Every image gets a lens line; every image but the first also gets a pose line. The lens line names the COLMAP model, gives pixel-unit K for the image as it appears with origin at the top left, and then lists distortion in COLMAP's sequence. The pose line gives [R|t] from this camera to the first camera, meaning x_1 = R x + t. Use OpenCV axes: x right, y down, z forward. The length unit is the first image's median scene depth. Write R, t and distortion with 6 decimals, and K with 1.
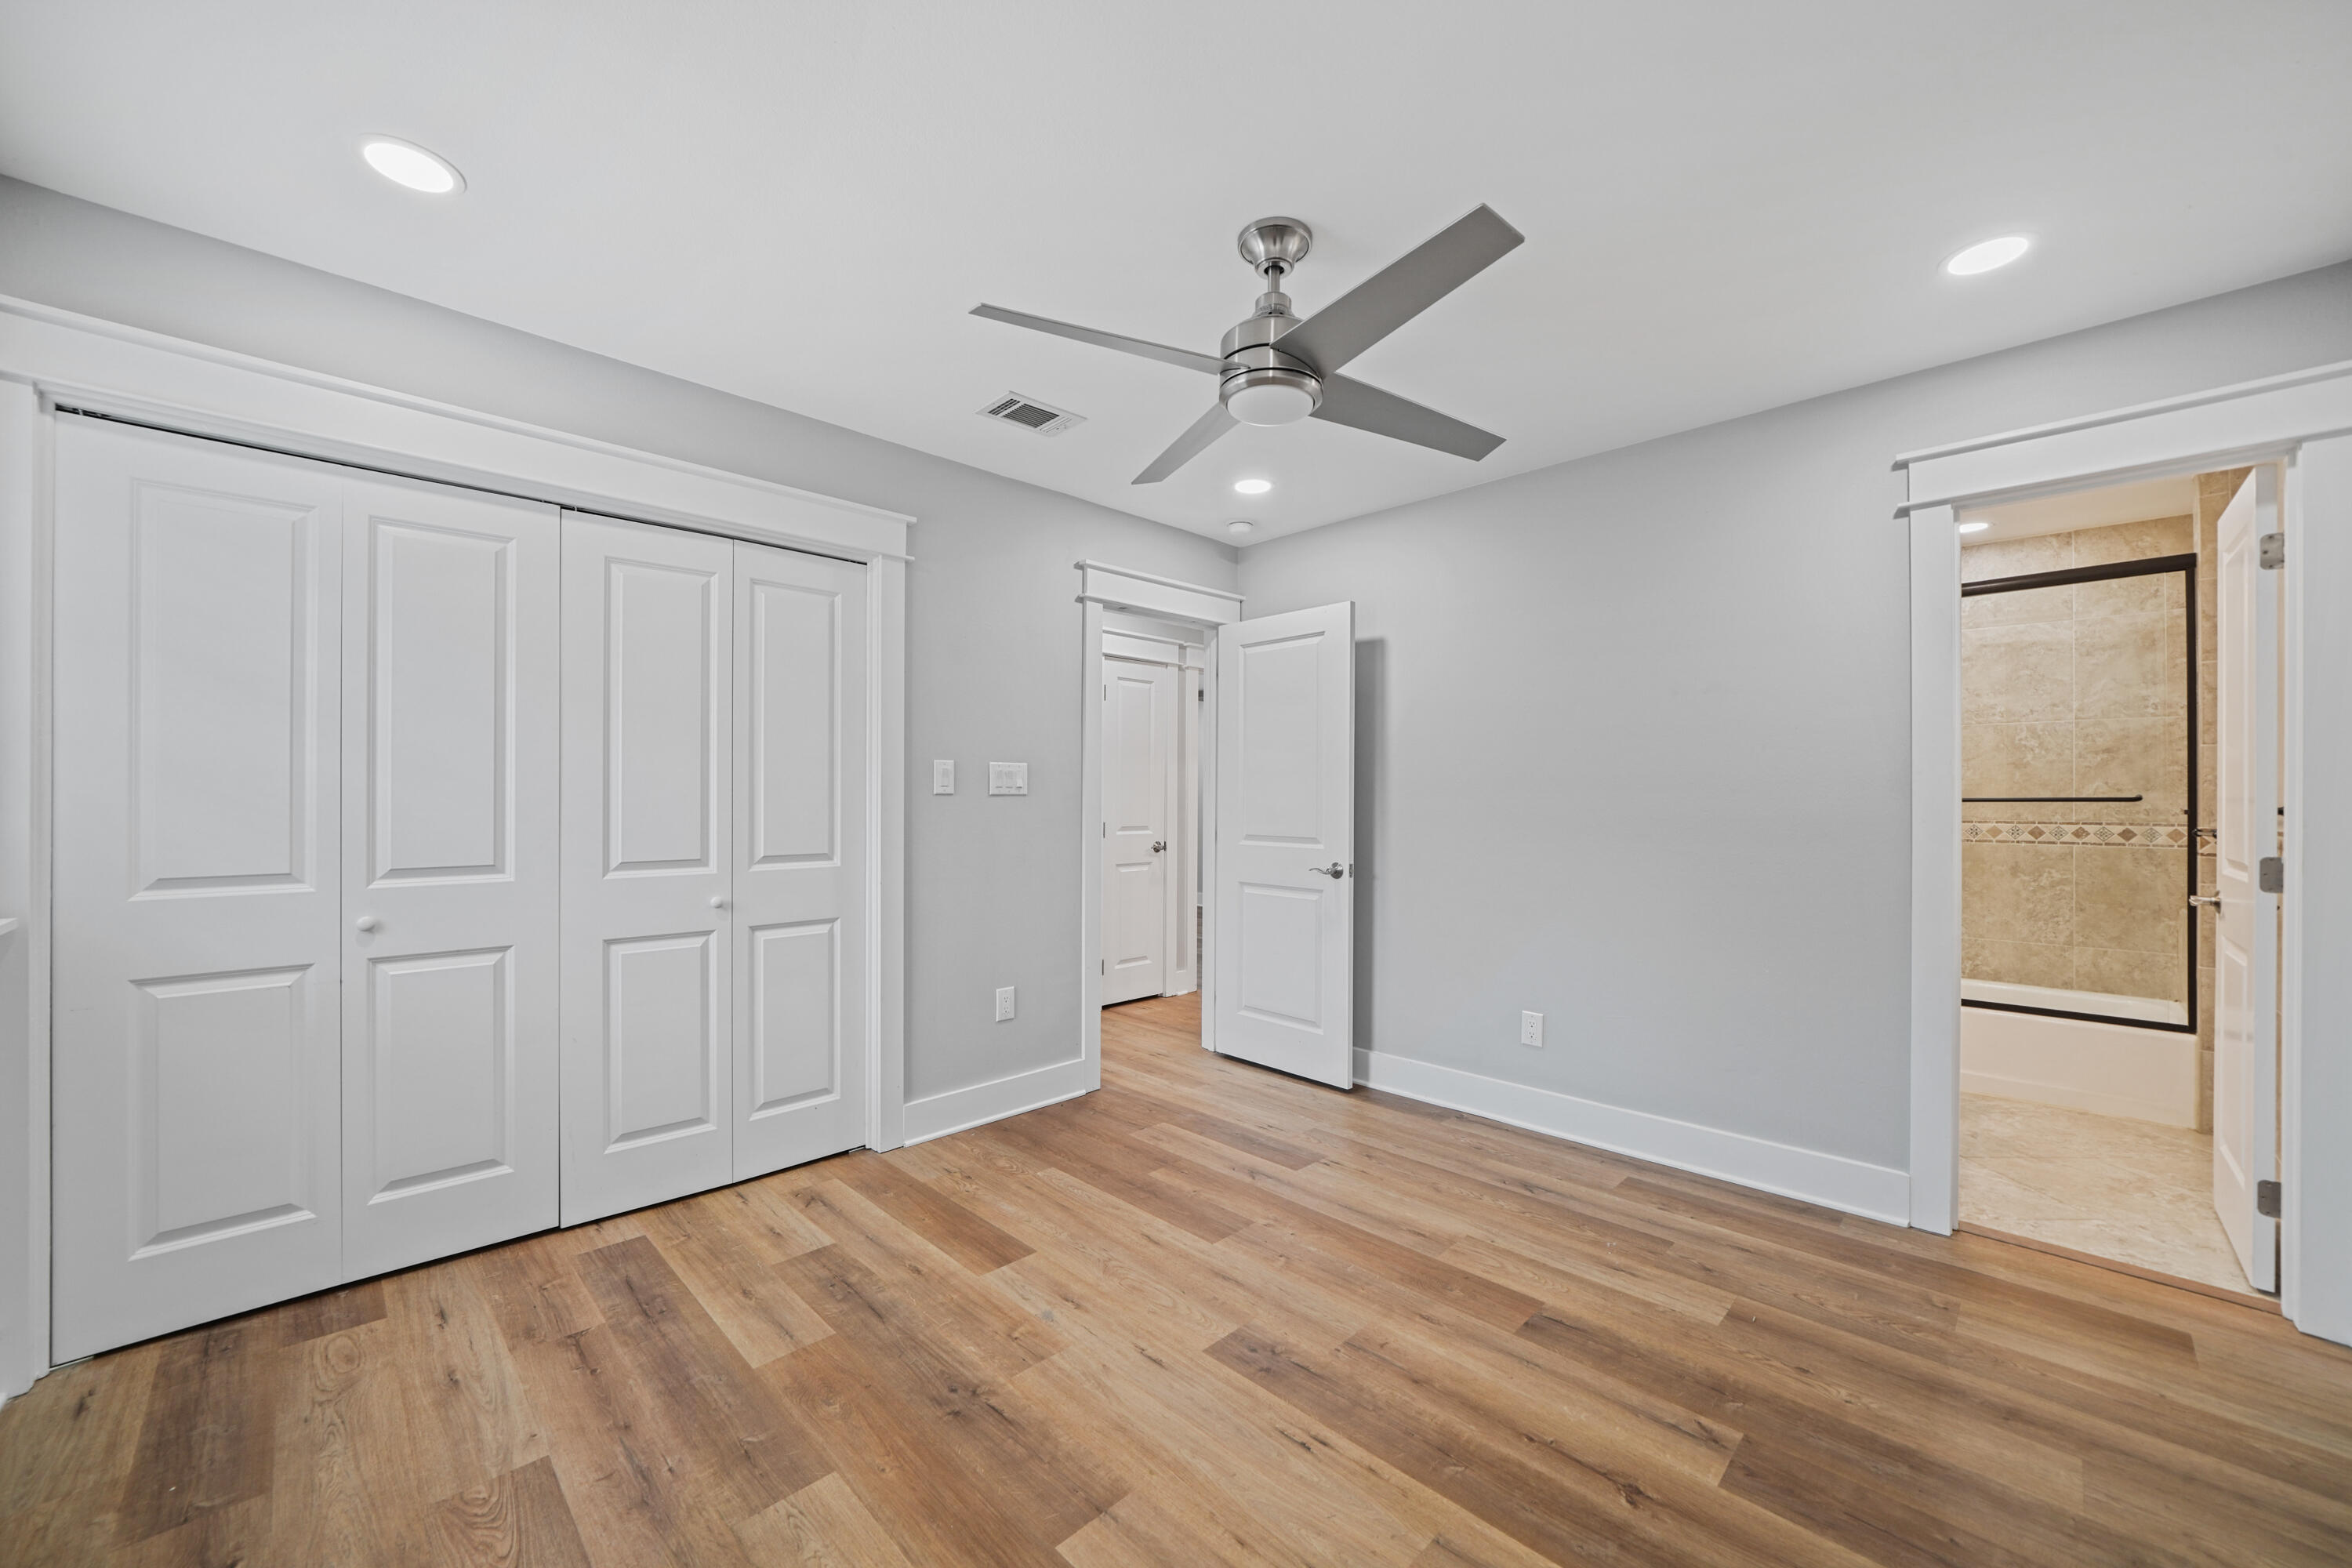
lens RADIAL K [[898.6, 0, 1180.2], [0, 898.6, 792.8], [0, 0, 1]] dist [-0.007059, 0.000493]
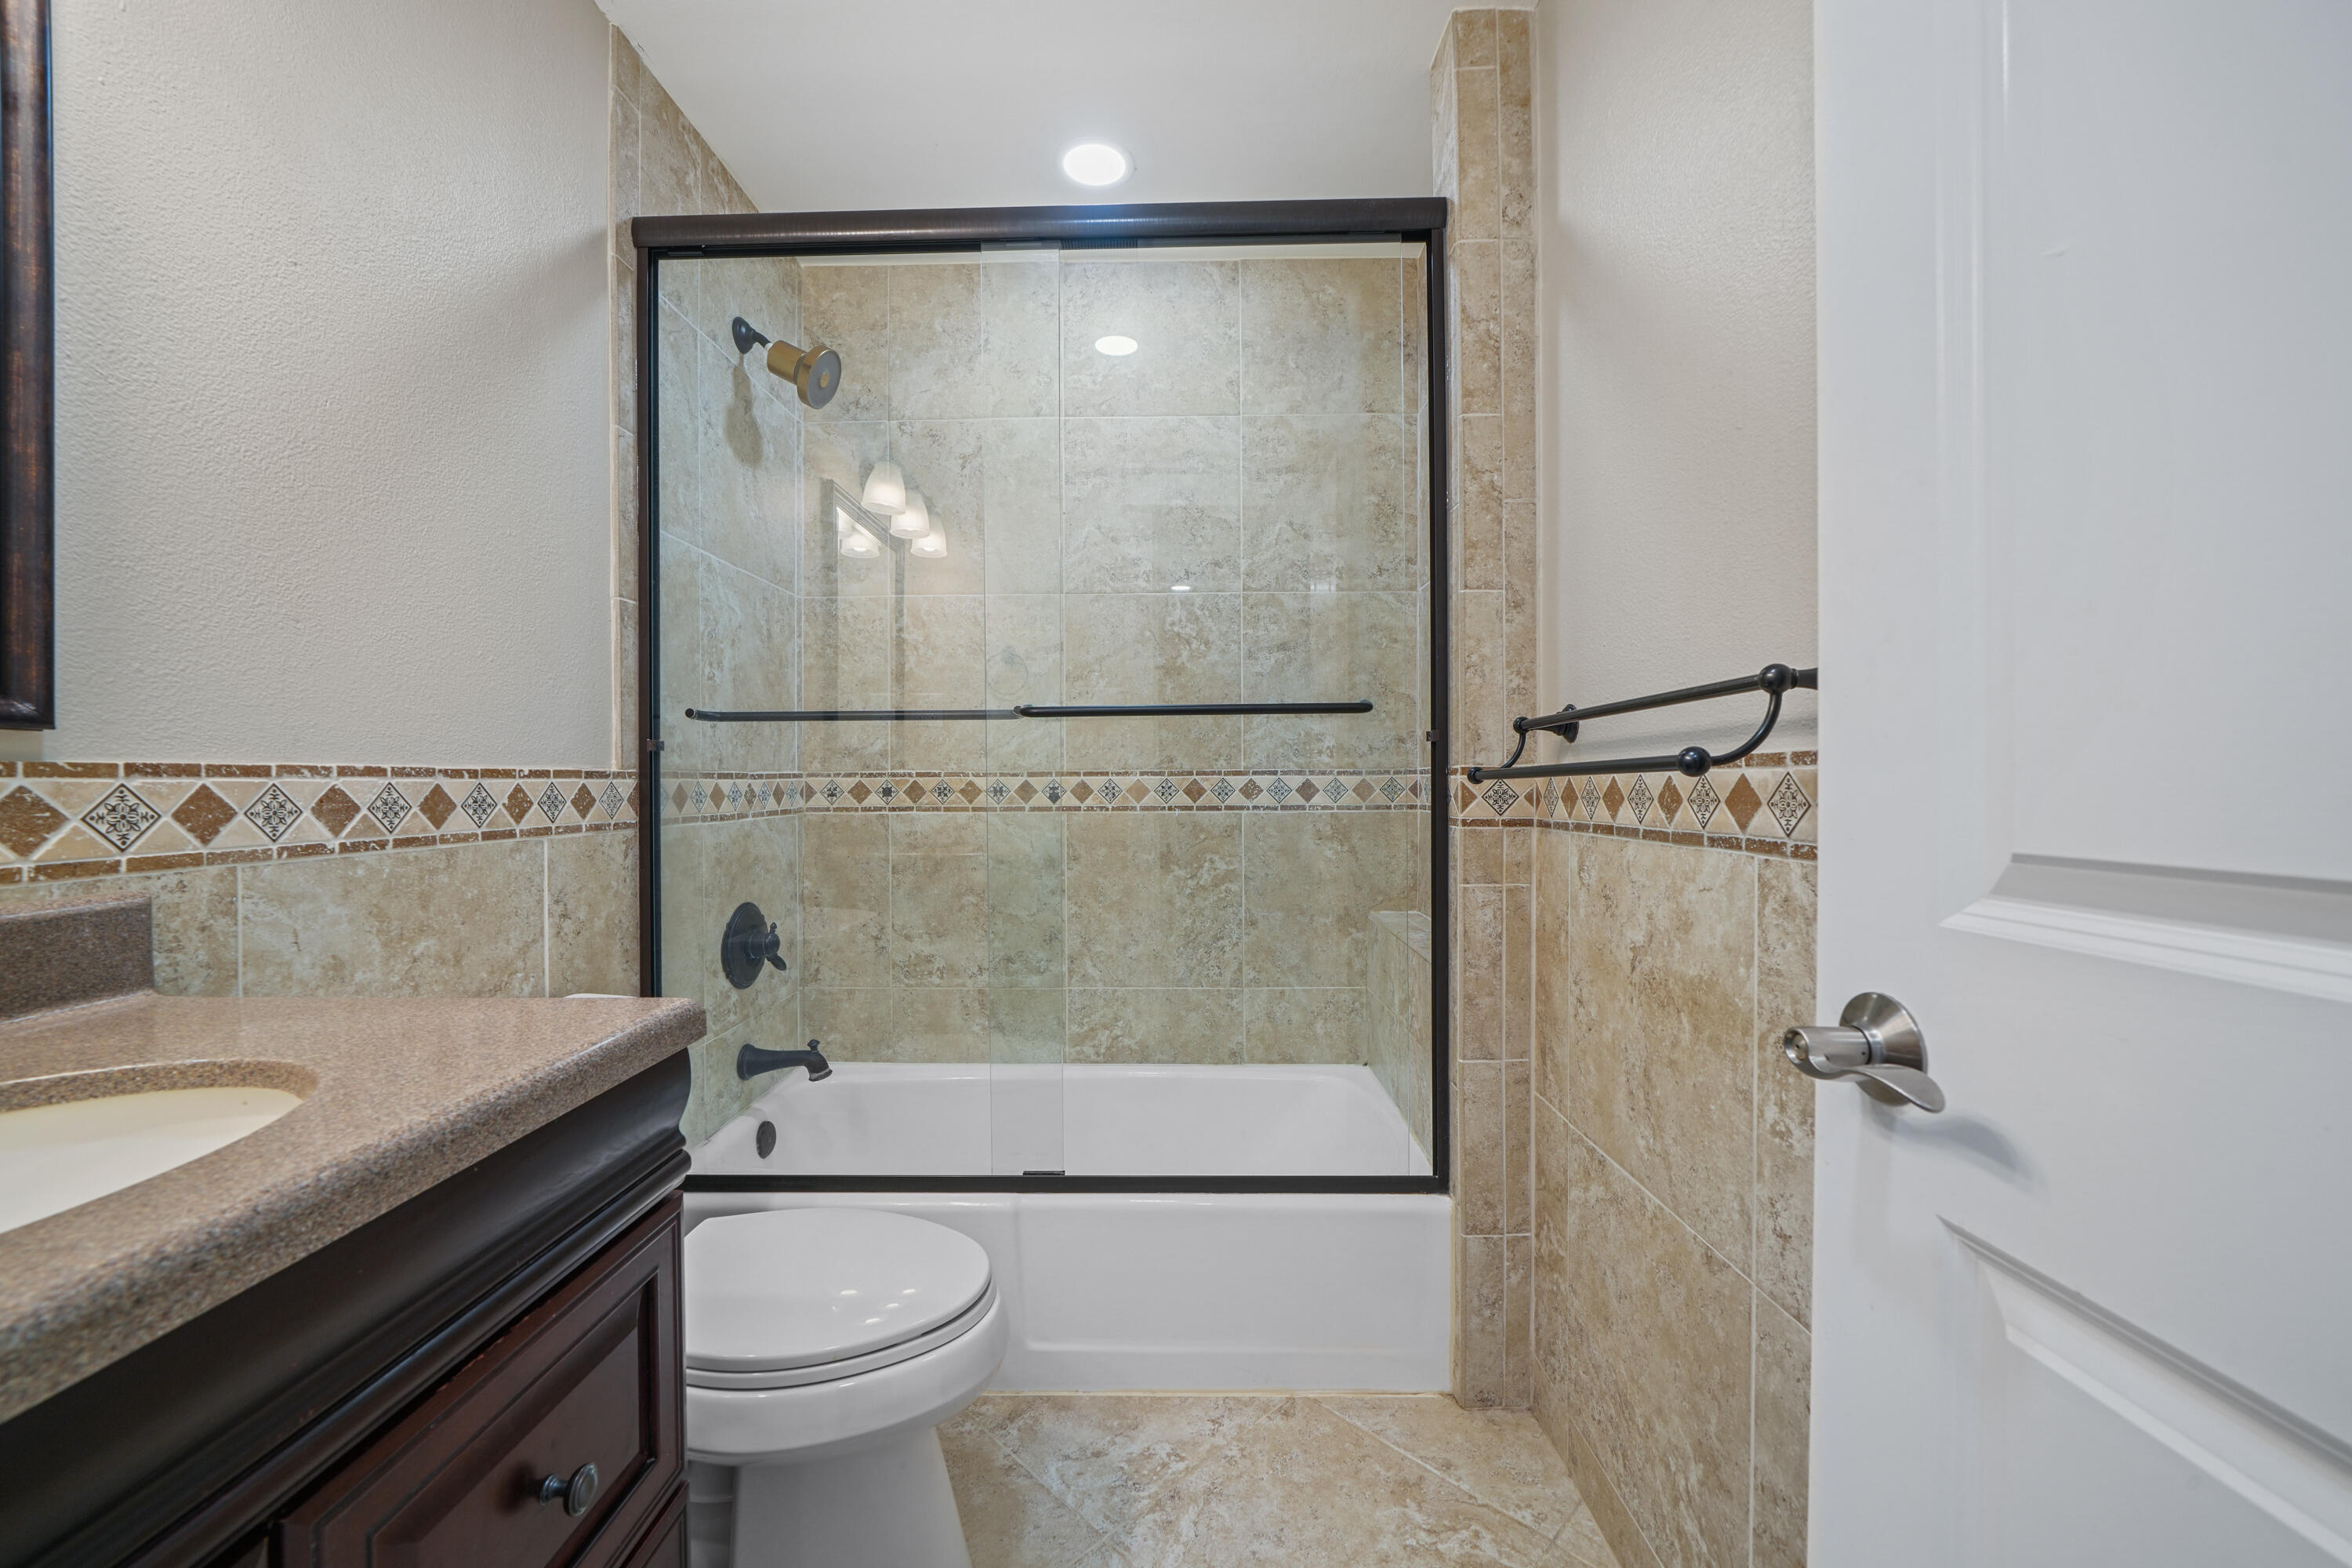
lens RADIAL K [[898.6, 0, 1172.4], [0, 898.6, 781.3], [0, 0, 1]] dist [-0.007059, 0.000493]
pose [[0.725481, -0.010175, 0.688167, 0.575840], [0.004060, 0.999937, 0.010505, 0.033448], [-0.688230, -0.004827, 0.725476, 0.616682]]
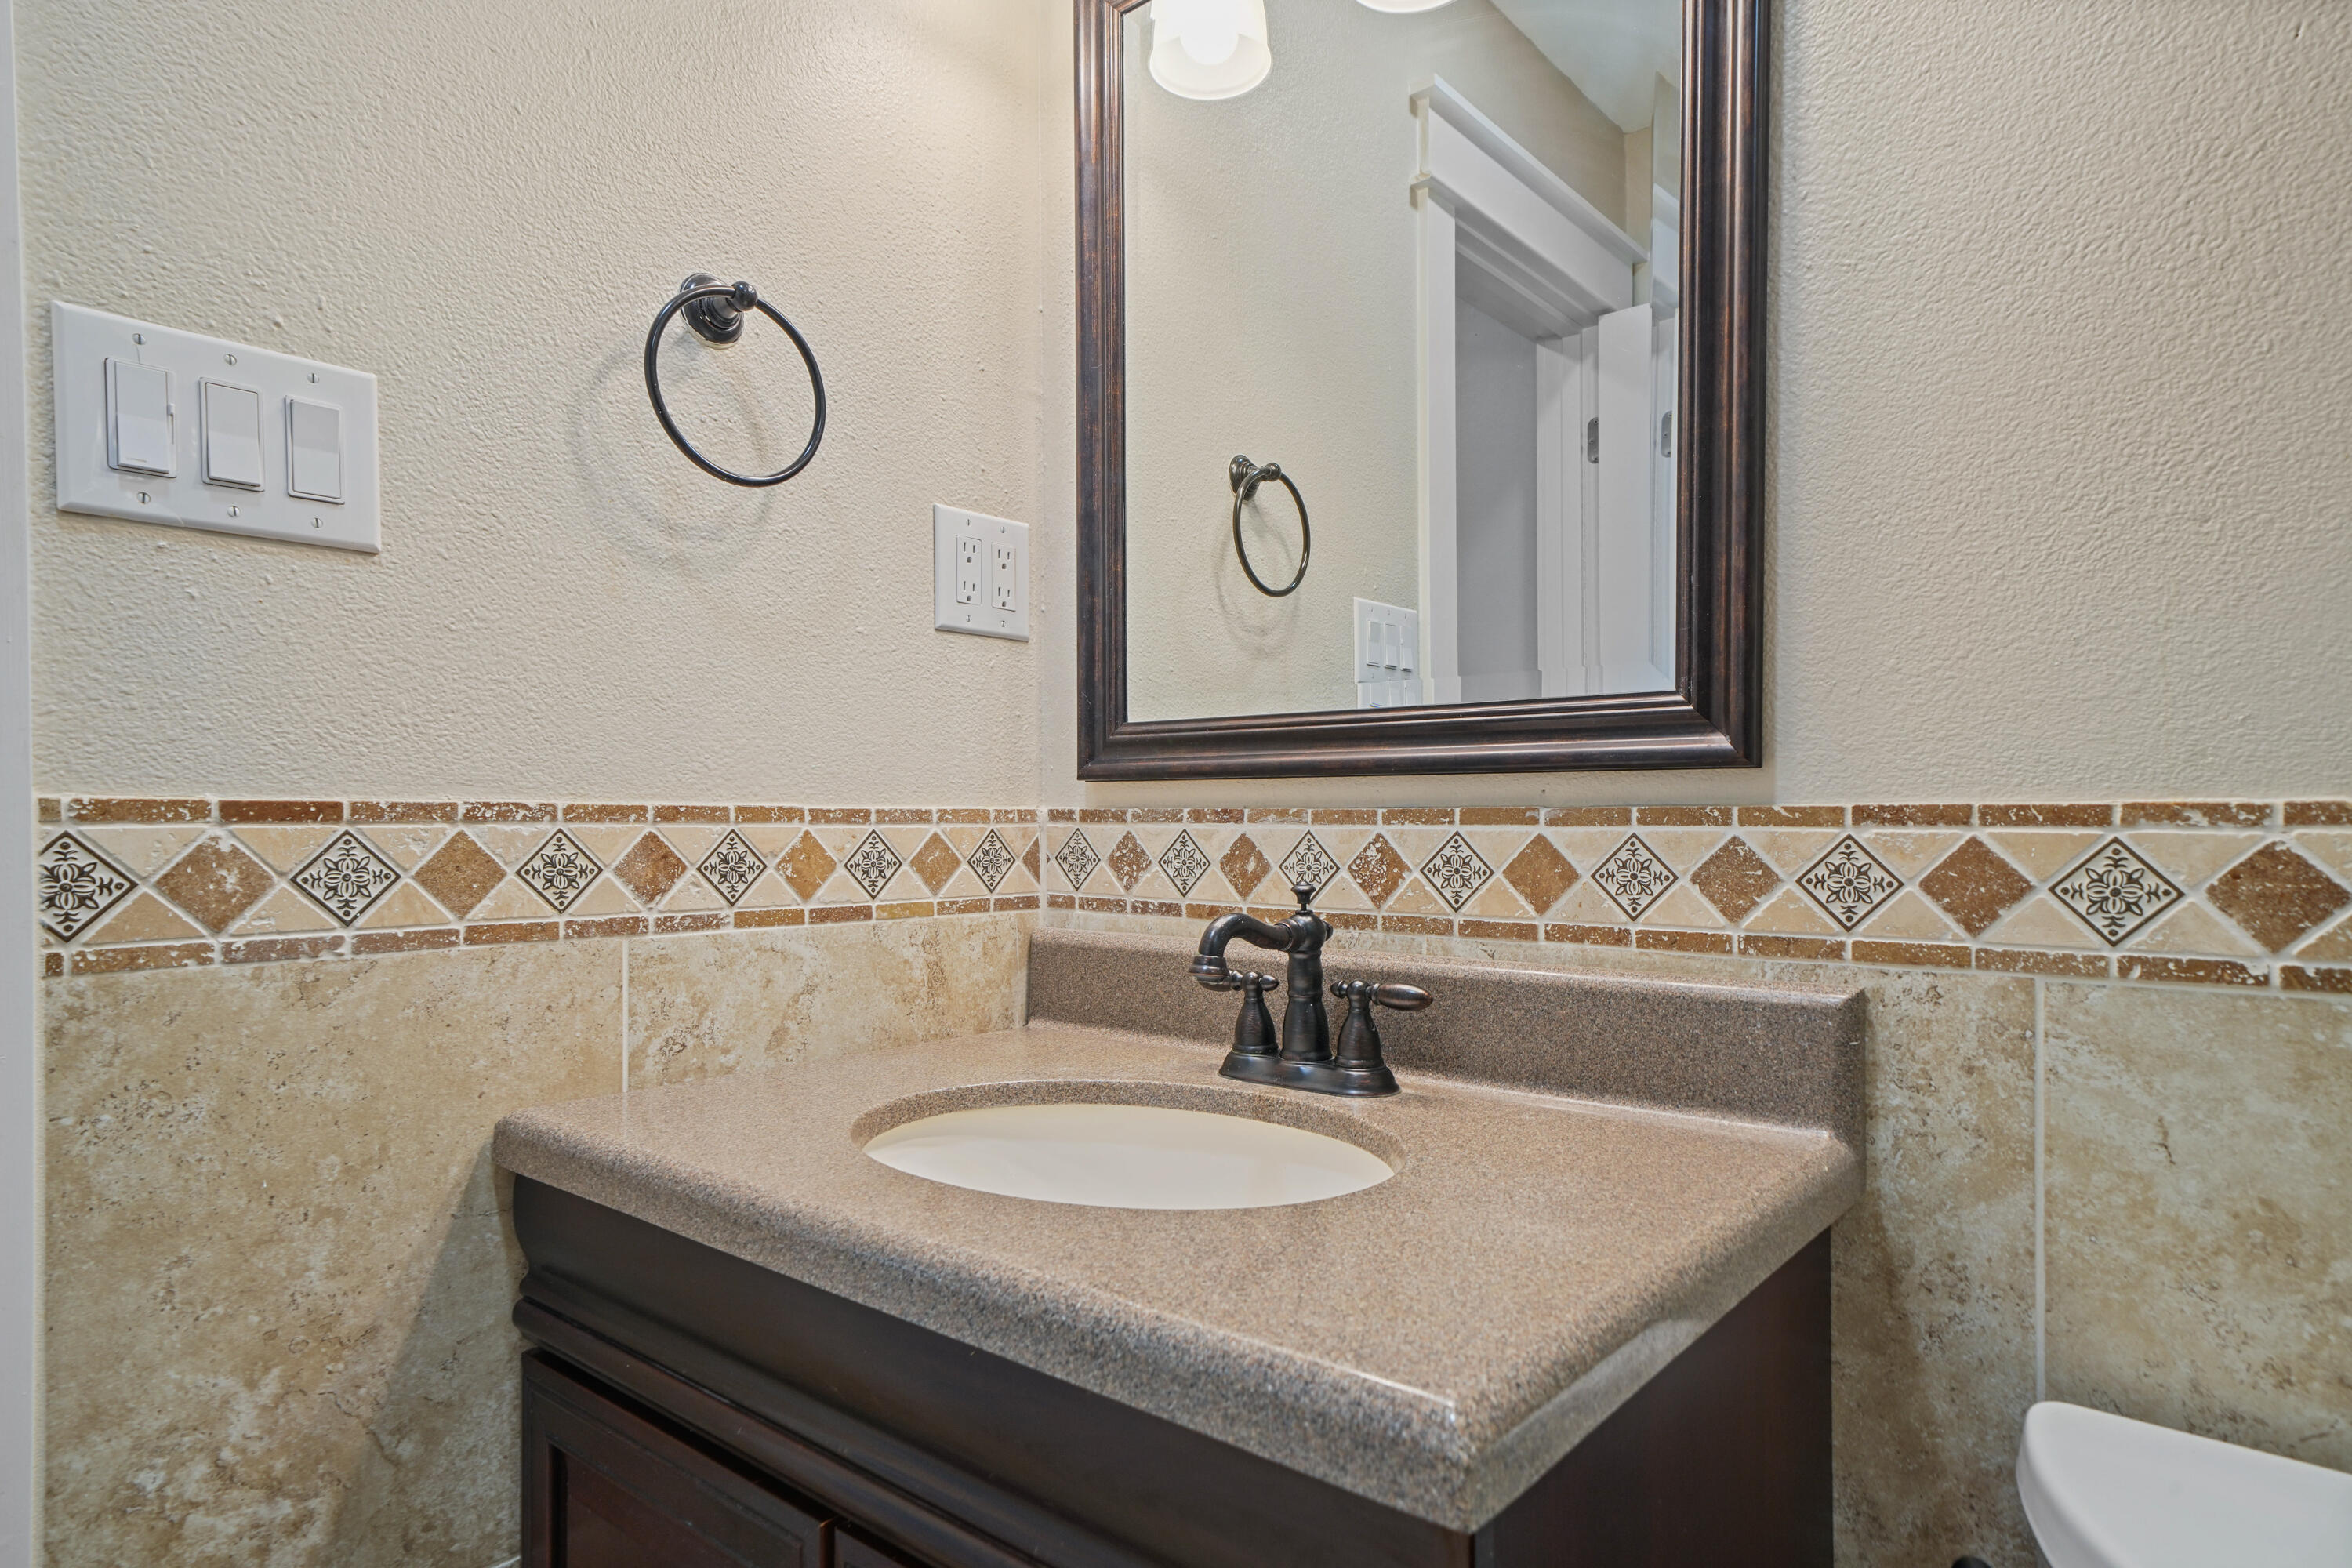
lens RADIAL K [[1307.5, 0, 1211.4], [0, 1307.5, 845.9], [0, 0, 1]] dist [0.022936, 0.000833]
pose [[0.083092, 0.007580, -0.996513, 0.918179], [-0.001332, 0.999971, 0.007495, 0.037499], [0.996541, 0.000705, 0.083099, 1.003326]]
